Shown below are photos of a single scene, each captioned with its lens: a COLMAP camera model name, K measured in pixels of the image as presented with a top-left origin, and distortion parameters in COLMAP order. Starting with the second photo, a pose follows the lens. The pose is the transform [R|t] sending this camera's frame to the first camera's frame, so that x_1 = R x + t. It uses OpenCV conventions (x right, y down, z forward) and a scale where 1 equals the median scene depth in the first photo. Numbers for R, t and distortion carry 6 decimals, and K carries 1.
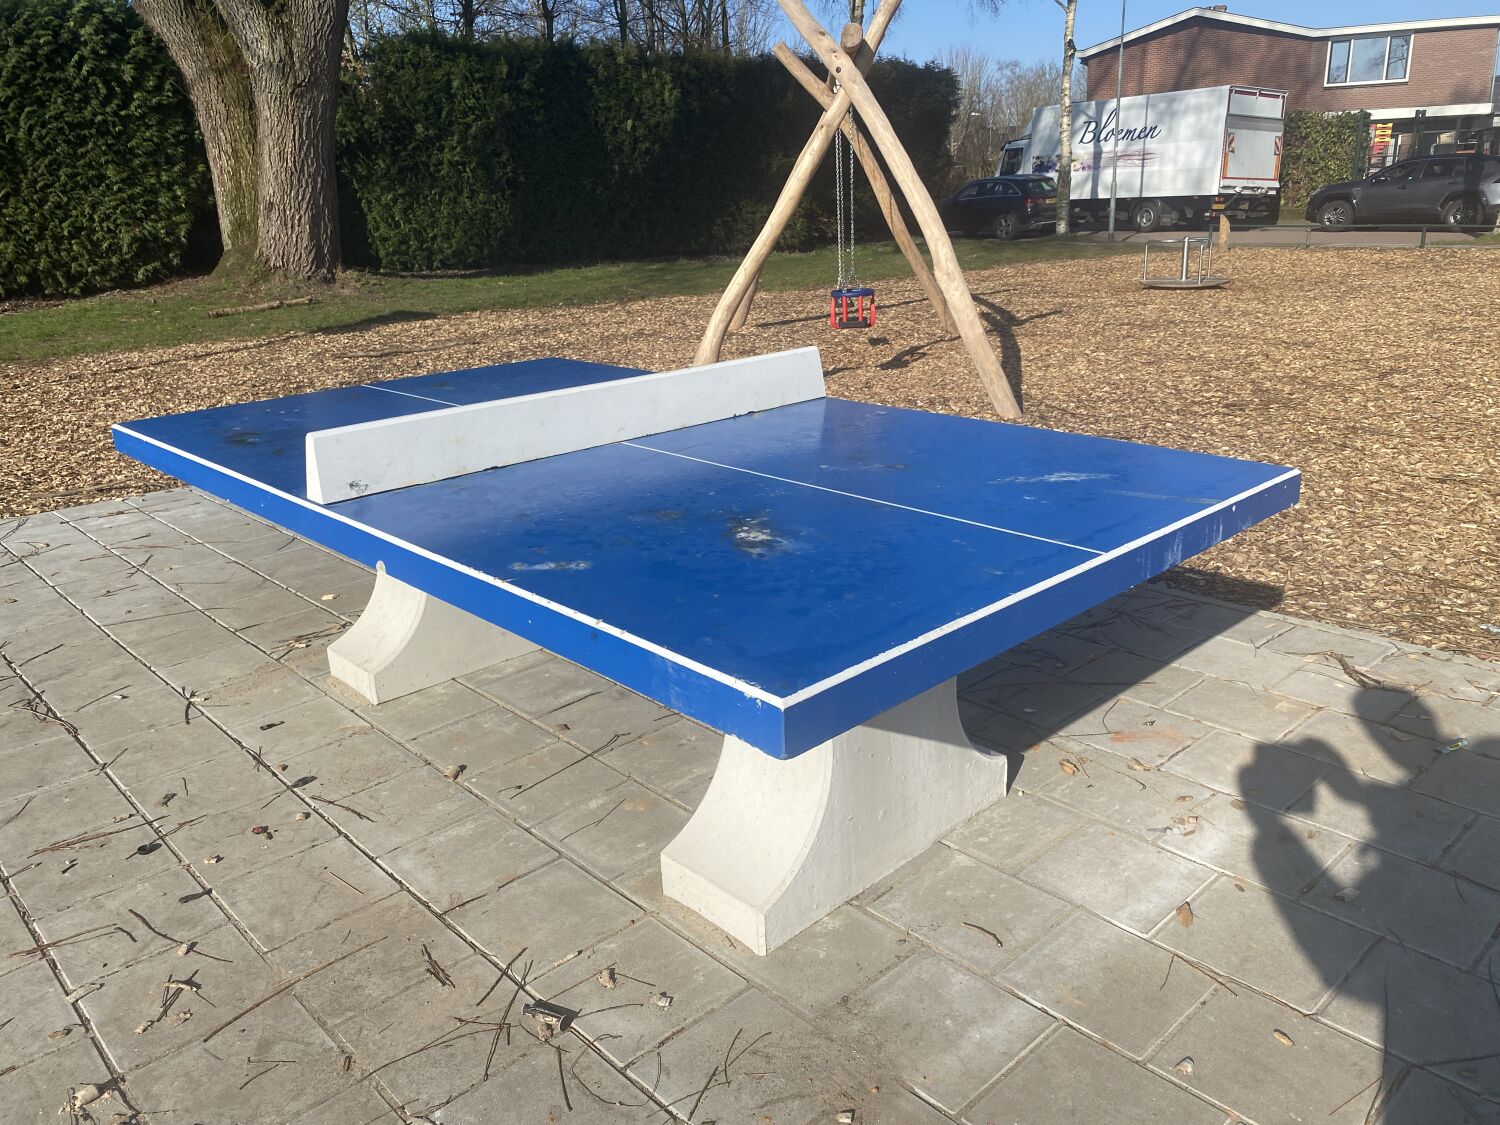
lens RADIAL K [[1150.1, 0, 723.9], [0, 1150.1, 560.3], [0, 0, 1]] dist [0.028970, -0.034300]
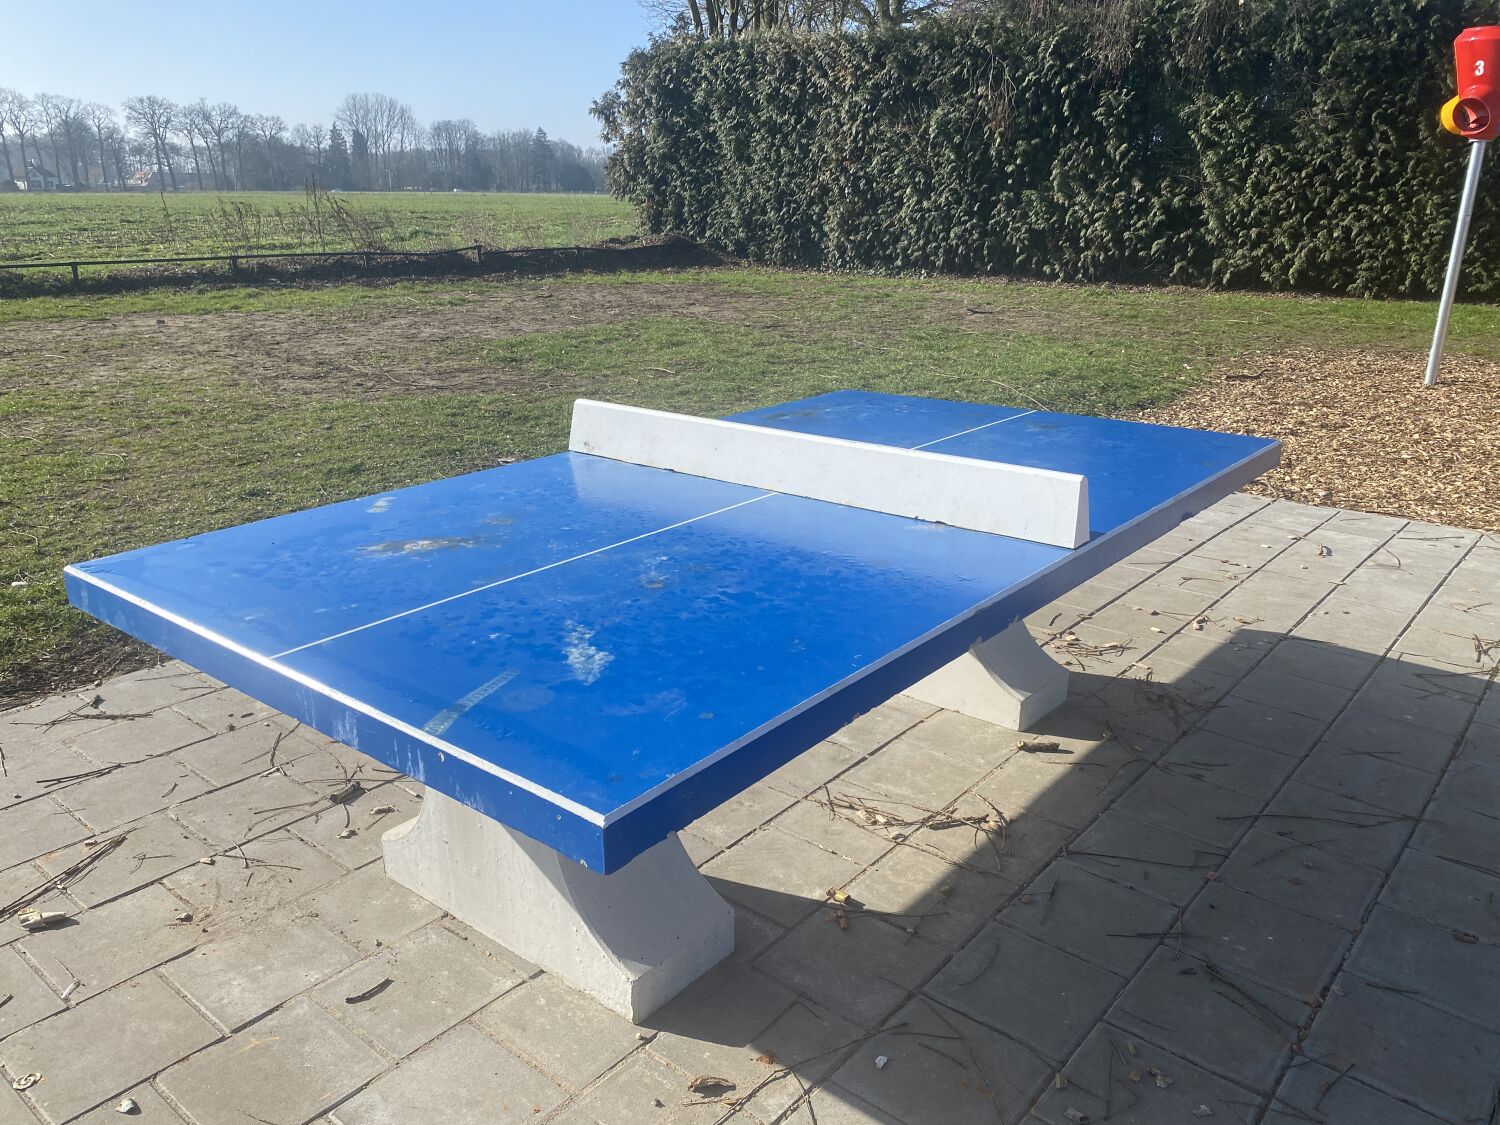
lens RADIAL K [[1150.1, 0, 723.9], [0, 1150.1, 560.3], [0, 0, 1]] dist [0.028970, -0.034300]
pose [[0.140125, 0.348828, -0.926652, 1.155965], [-0.310983, 0.904031, 0.293287, -0.446086], [0.940029, 0.247076, 0.235157, 1.020091]]
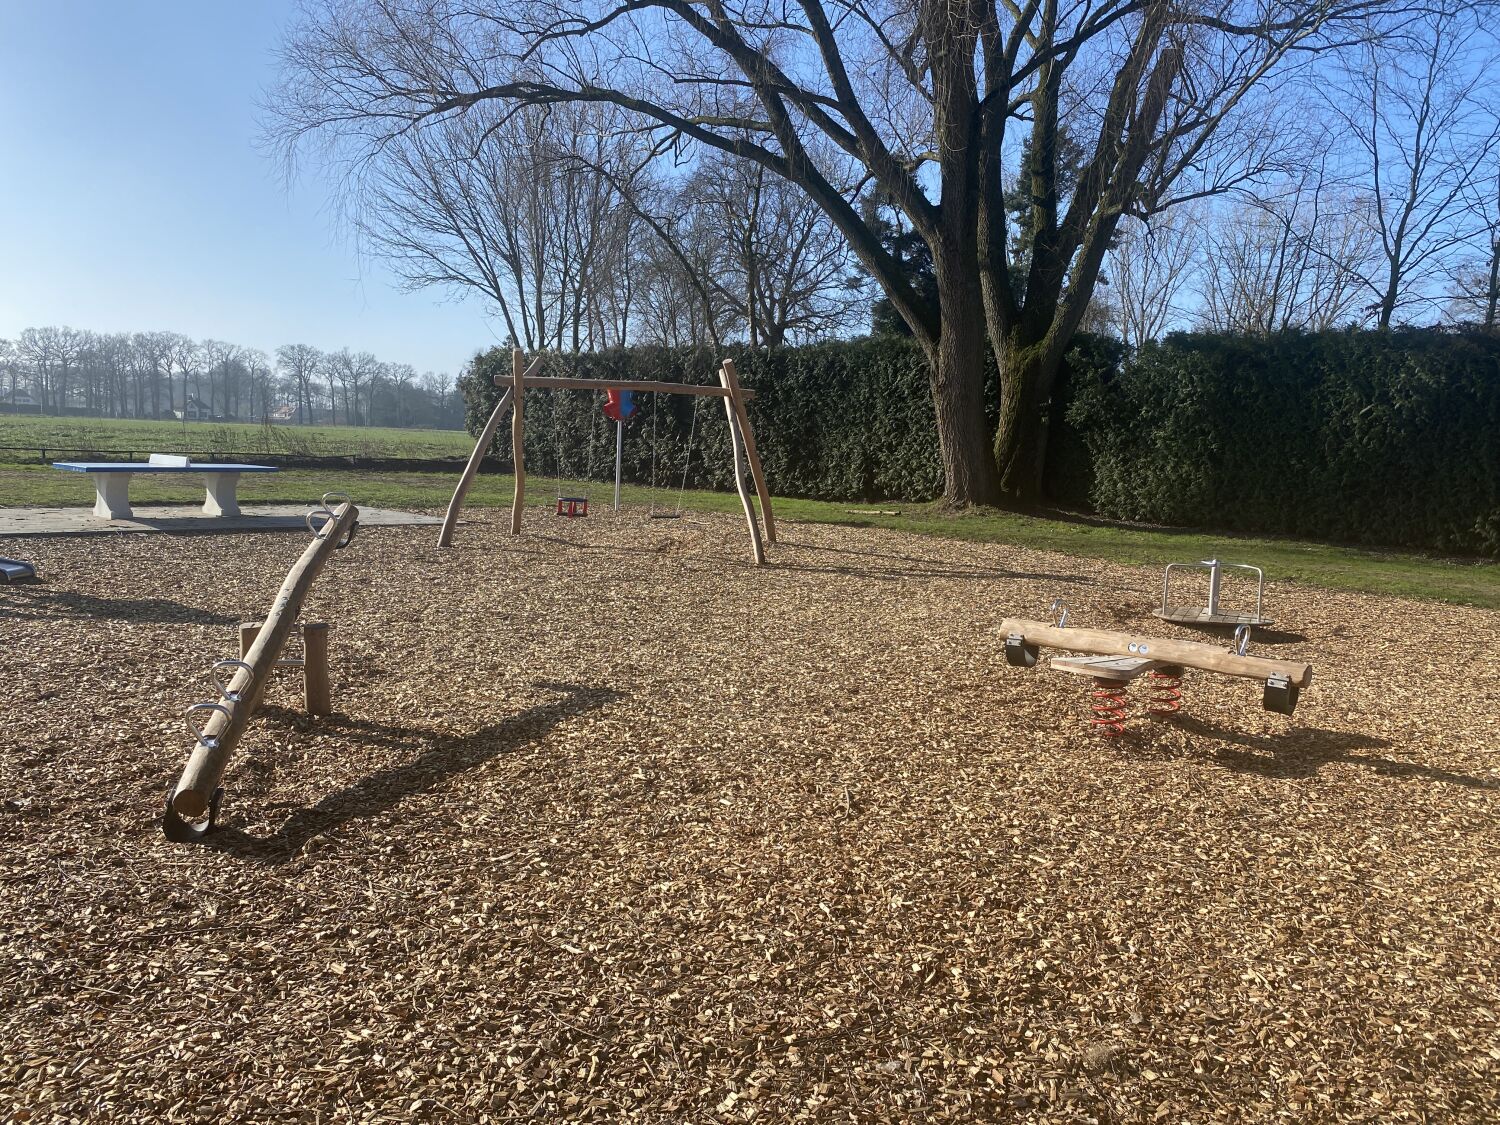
lens RADIAL K [[1169.7, 0, 785.2], [0, 1169.7, 563.6], [0, 0, 1]] dist [-0.006991, -0.051159]
pose [[0.086858, 0.155109, -0.984072, 4.876228], [-0.349409, 0.929798, 0.115714, -1.225383], [0.932936, 0.333793, 0.134957, 2.798402]]
